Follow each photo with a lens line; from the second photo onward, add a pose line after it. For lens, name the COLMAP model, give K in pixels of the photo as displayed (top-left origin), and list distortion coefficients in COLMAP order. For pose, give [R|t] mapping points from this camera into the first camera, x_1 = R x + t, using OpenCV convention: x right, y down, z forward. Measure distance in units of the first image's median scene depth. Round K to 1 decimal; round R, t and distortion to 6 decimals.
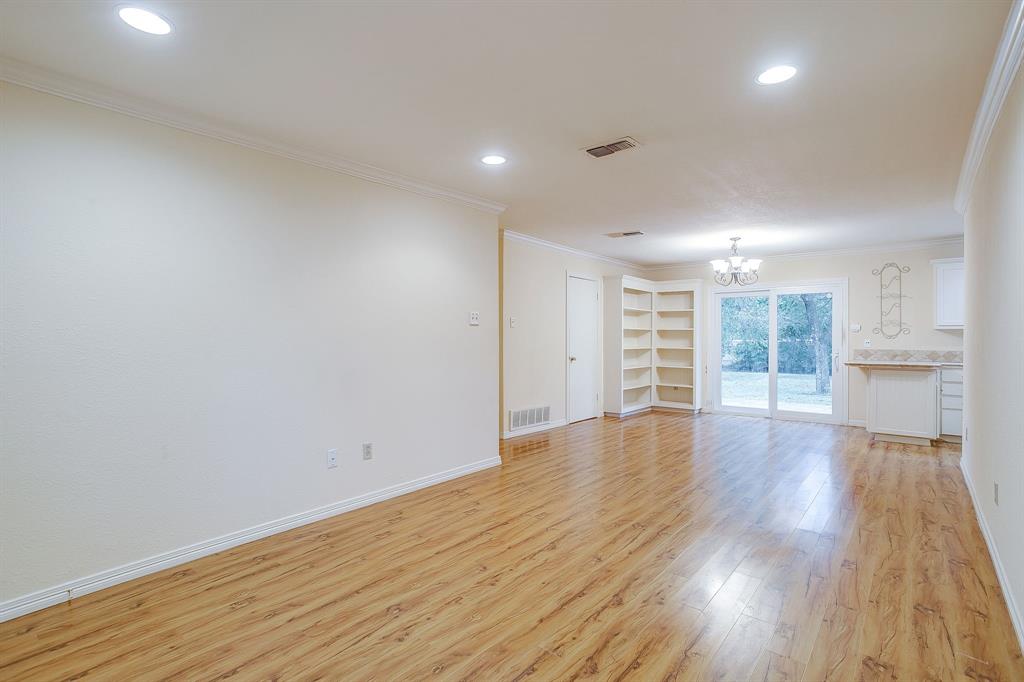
lens RADIAL K [[496.2, 0, 508.2], [0, 496.2, 342.3], [0, 0, 1]] dist [-0.058809, 0.036734]
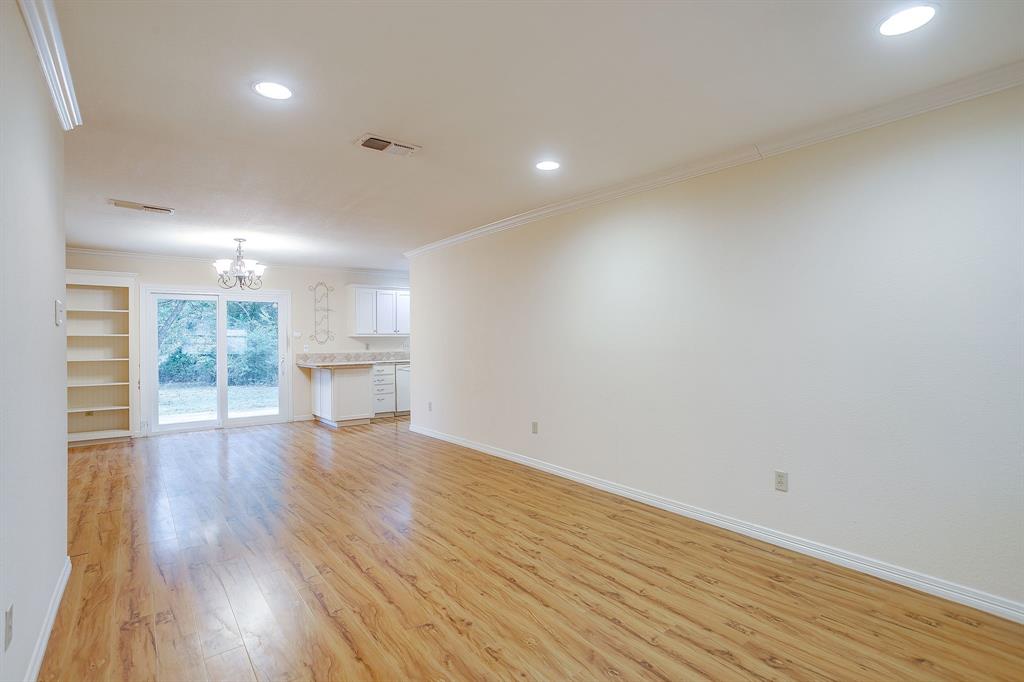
lens RADIAL K [[499.4, 0, 510.0], [0, 499.4, 336.4], [0, 0, 1]] dist [-0.056433, 0.034793]
pose [[0.210649, 0.005263, 0.977548, -0.347878], [0.022285, 0.999700, -0.010184, -0.004092], [-0.977308, 0.023930, 0.210468, 0.288798]]
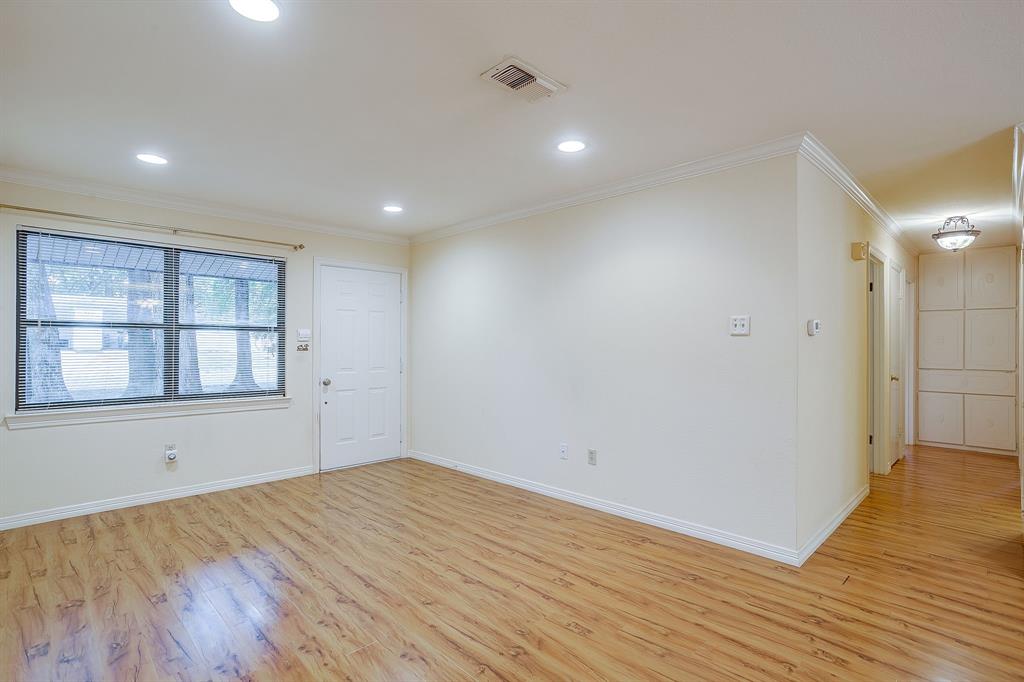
lens RADIAL K [[499.4, 0, 510.0], [0, 499.4, 336.4], [0, 0, 1]] dist [-0.056433, 0.034793]
pose [[-0.094868, -0.010651, -0.995433, 0.460896], [-0.021815, 0.999725, -0.008618, -0.013992], [0.995251, 0.020897, -0.095074, 0.533211]]
